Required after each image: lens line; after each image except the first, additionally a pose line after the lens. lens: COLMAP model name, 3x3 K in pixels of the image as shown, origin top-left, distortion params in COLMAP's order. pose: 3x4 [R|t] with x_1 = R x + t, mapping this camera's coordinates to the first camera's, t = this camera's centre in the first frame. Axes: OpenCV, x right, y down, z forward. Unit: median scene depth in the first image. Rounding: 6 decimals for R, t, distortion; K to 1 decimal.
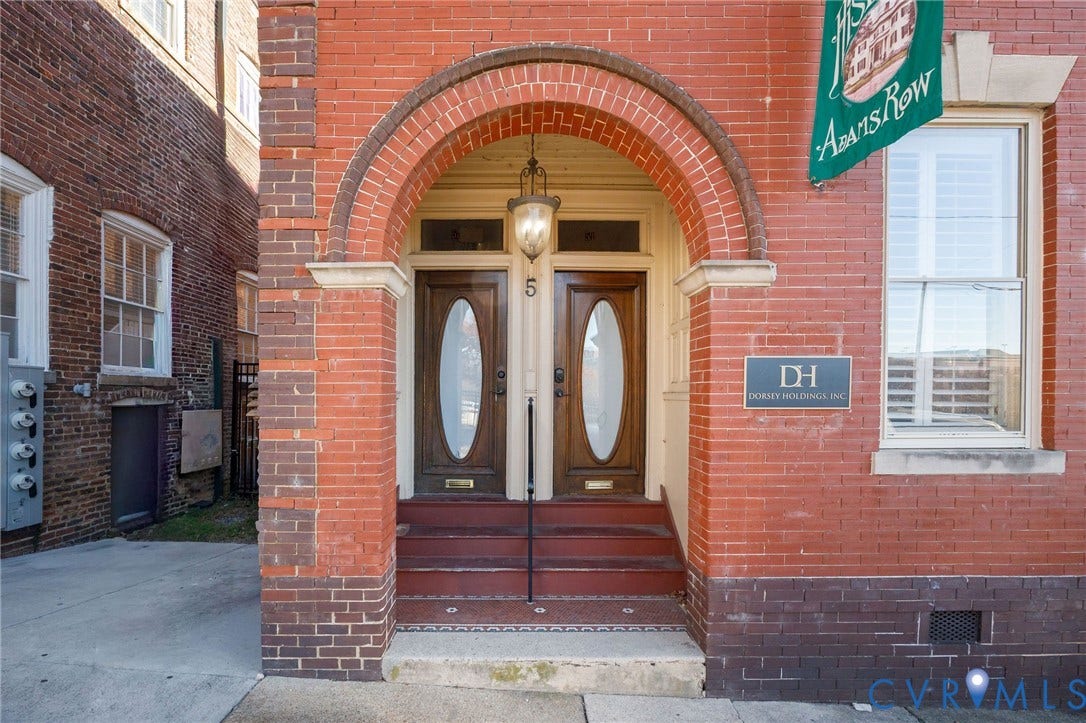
lens RADIAL K [[542.4, 0, 540.6], [0, 542.4, 414.0], [0, 0, 1]] dist [-0.013915, 0.000531]
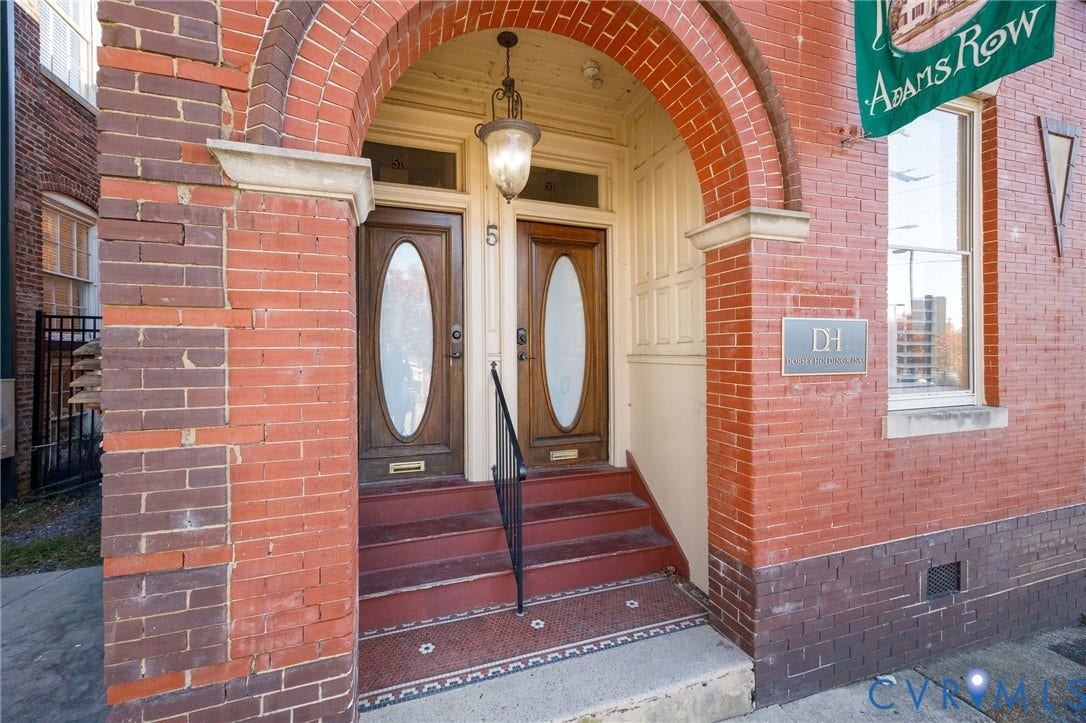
lens RADIAL K [[442.9, 0, 543.0], [0, 442.9, 361.5], [0, 0, 1]] dist [0.010060, 0.000207]
pose [[0.945939, -0.011519, 0.324139, -0.239584], [0.014851, 0.999859, -0.007807, -0.032535], [-0.324003, 0.012199, 0.945977, 0.415609]]
